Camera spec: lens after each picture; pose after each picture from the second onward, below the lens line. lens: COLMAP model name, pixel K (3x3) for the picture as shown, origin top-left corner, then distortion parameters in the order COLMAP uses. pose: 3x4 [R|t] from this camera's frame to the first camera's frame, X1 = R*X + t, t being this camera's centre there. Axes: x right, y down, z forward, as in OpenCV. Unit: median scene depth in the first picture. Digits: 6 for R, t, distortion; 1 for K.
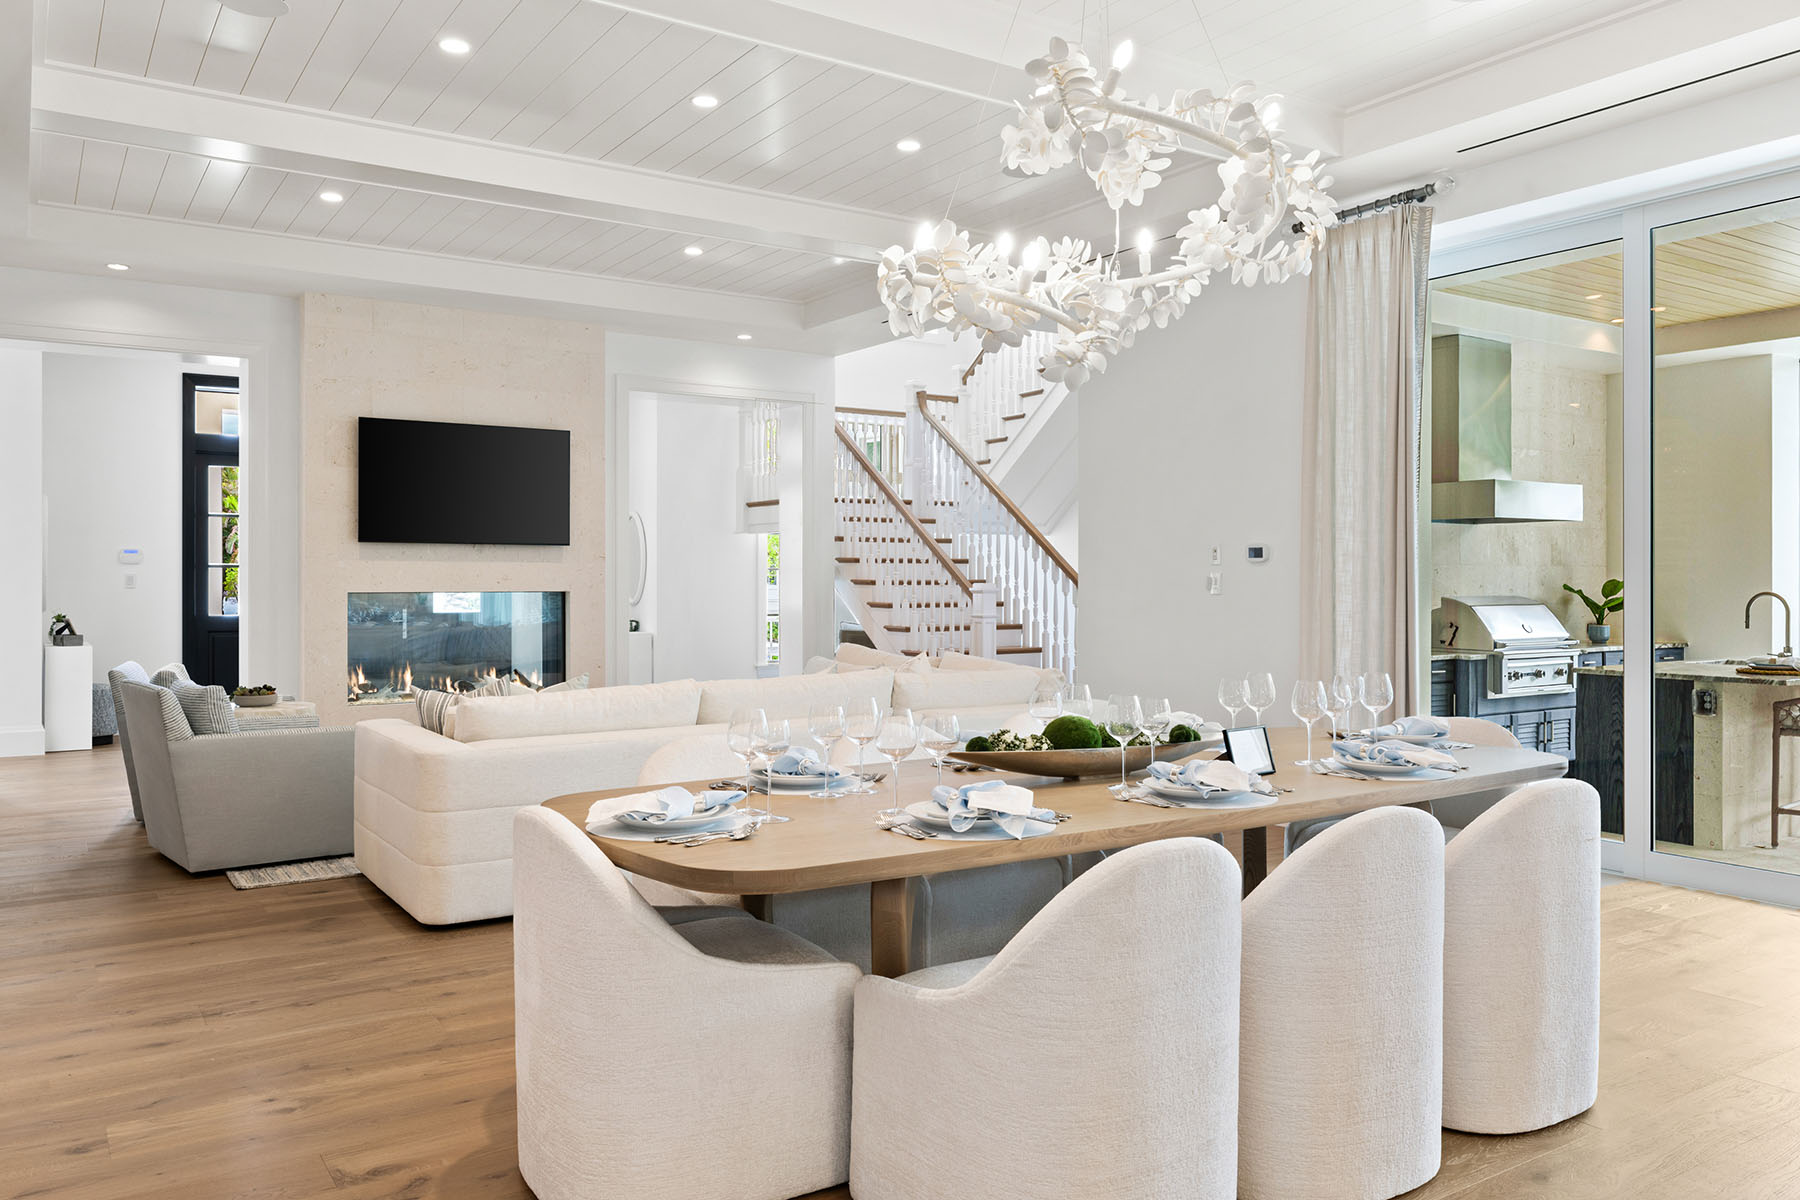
lens RADIAL K [[1330.2, 0, 901.2], [0, 1330.2, 575.9], [0, 0, 1]] dist [-0.005429, -0.002593]
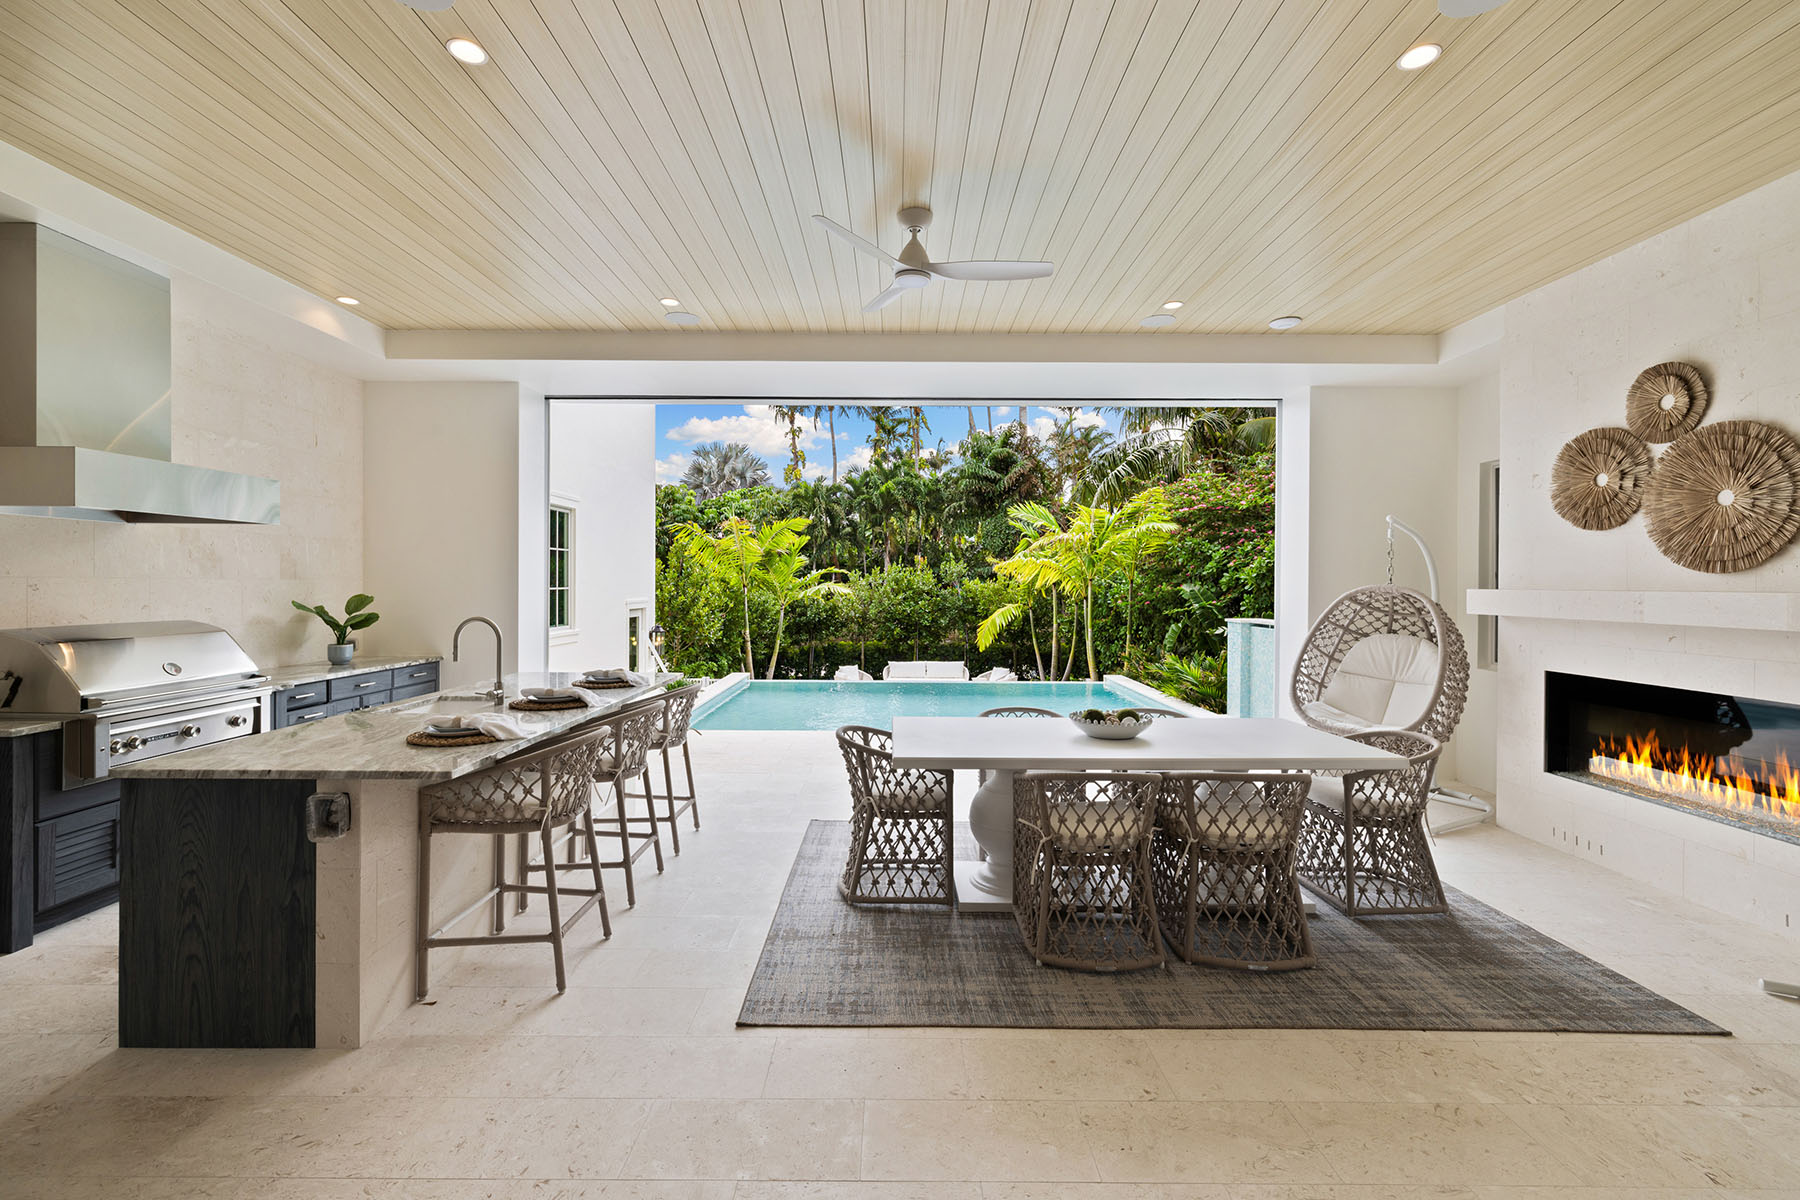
lens RADIAL K [[758.6, 0, 900.0], [0, 758.6, 600.0], [0, 0, 1]] dist [0.001673, 0.000352]
pose [[0.558788, -0.014671, 0.829181, 0.348755], [-0.009060, 0.999676, 0.023793, -0.010944], [-0.829261, -0.020808, 0.558474, 0.442916]]
